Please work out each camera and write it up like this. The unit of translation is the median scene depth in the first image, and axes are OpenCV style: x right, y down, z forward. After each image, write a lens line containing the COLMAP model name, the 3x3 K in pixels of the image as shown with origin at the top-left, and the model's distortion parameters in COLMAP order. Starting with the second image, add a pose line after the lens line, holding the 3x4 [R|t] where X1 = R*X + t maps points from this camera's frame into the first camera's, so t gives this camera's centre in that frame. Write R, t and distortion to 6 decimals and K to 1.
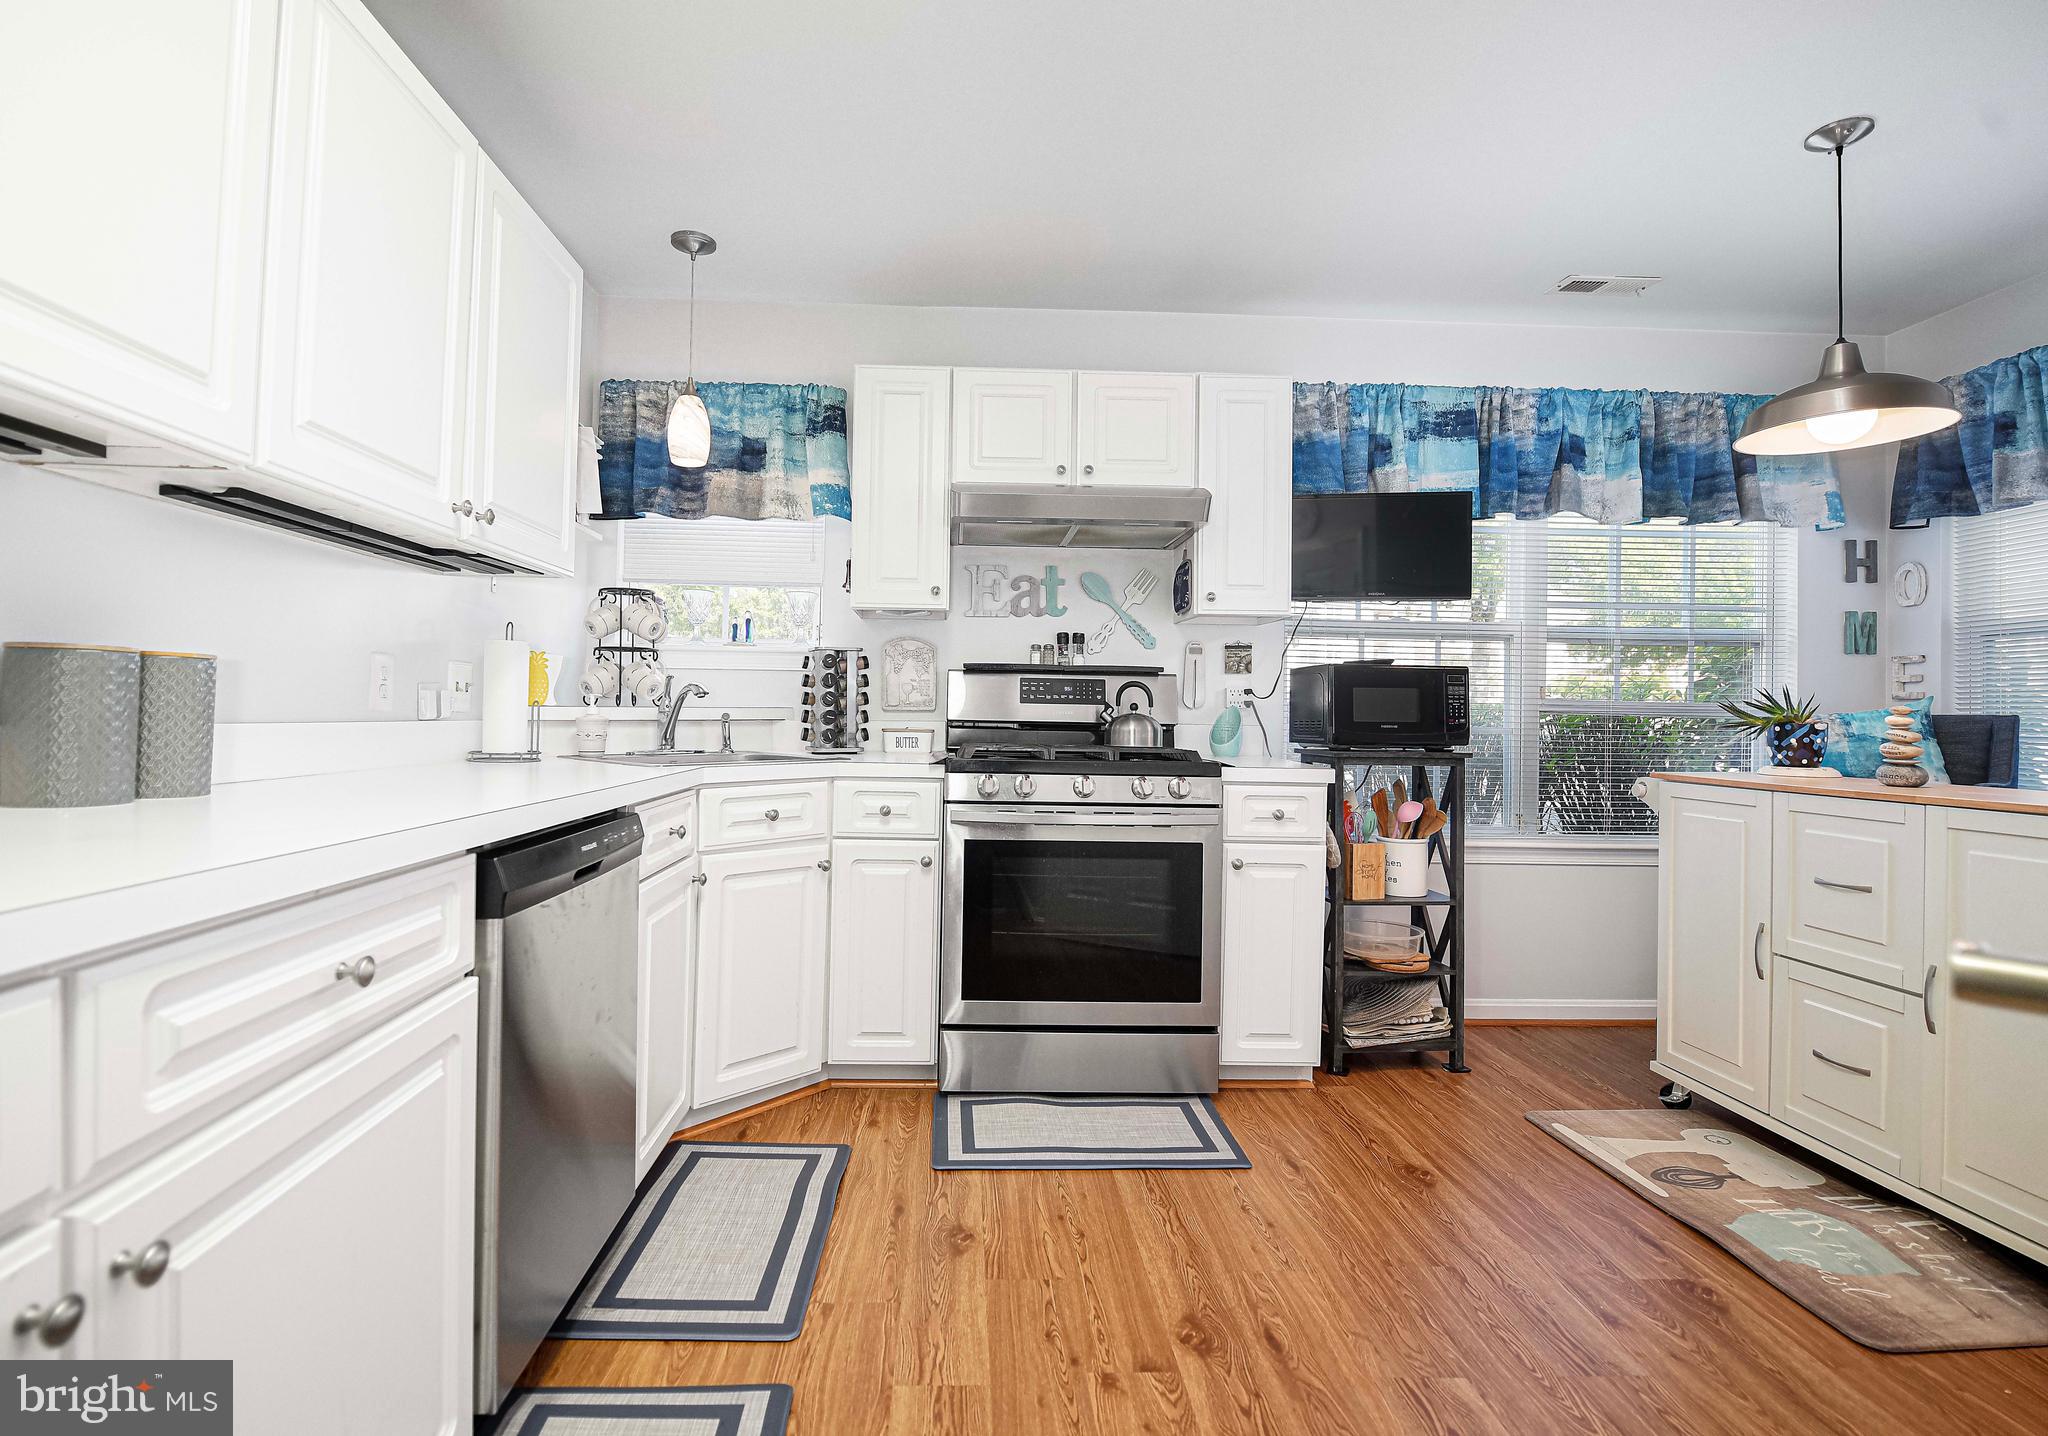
lens RADIAL K [[978.8, 0, 961.0], [0, 978.8, 702.3], [0, 0, 1]] dist [-0.003526, -0.000618]
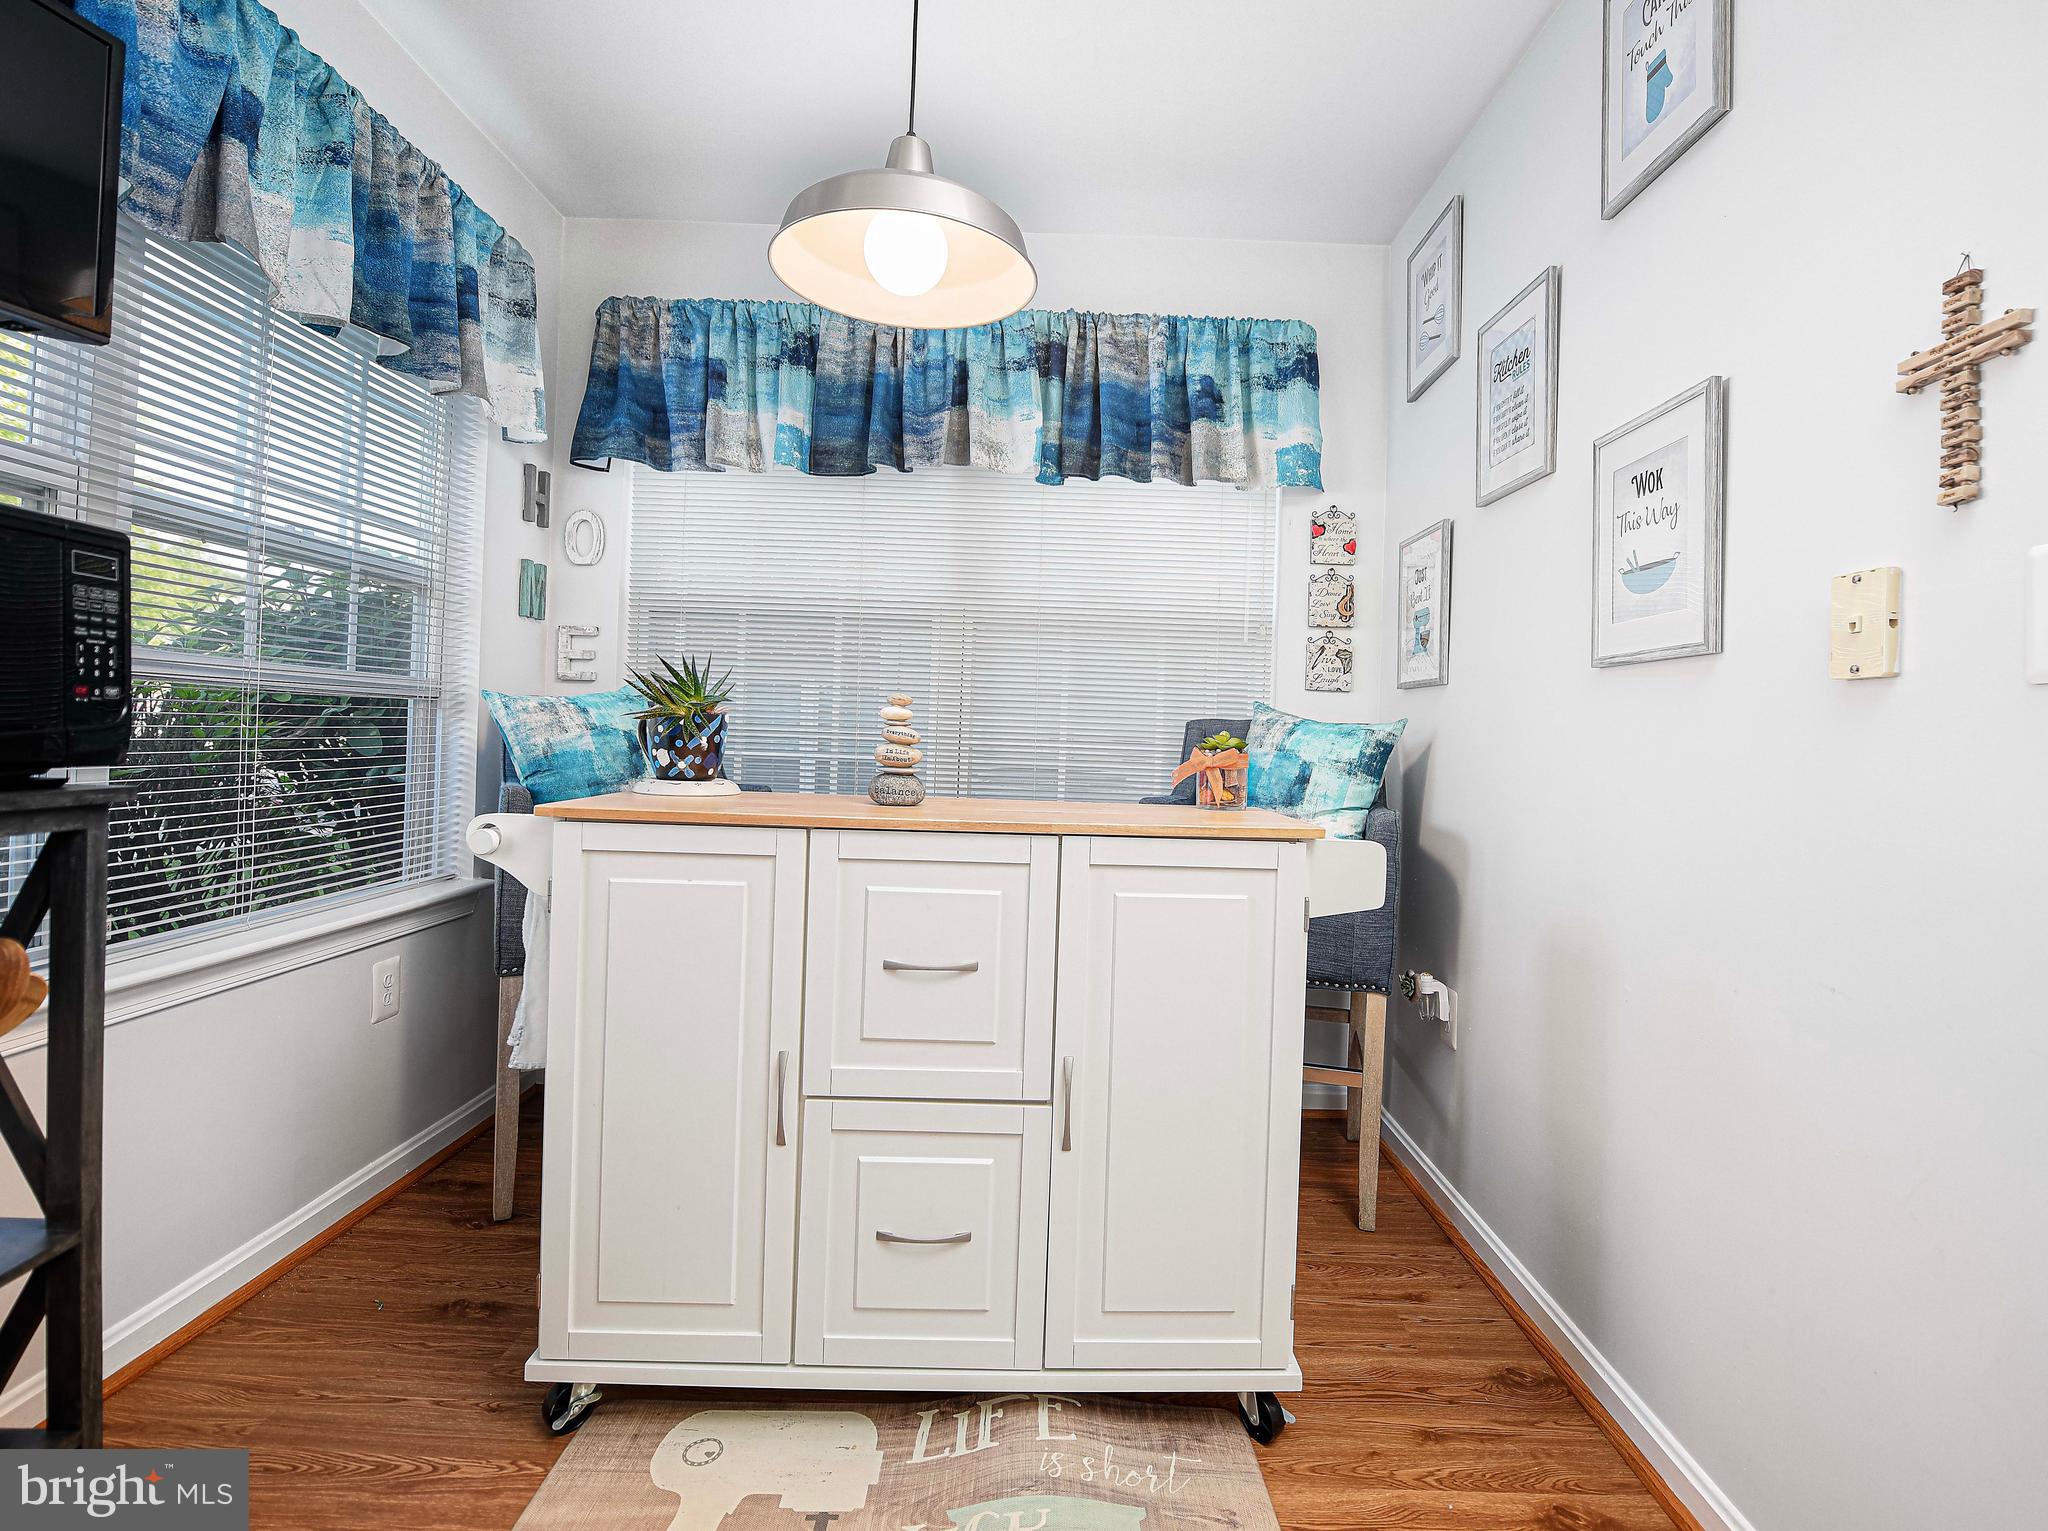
lens RADIAL K [[978.9, 0, 1035.8], [0, 978.9, 730.4], [0, 0, 1]] dist [-0.019294, -0.001133]
pose [[-0.003350, -0.009751, 0.999947, 0.182686], [-0.045492, 0.998919, 0.009589, 0.014687], [-0.998959, -0.045458, -0.003790, 0.684675]]
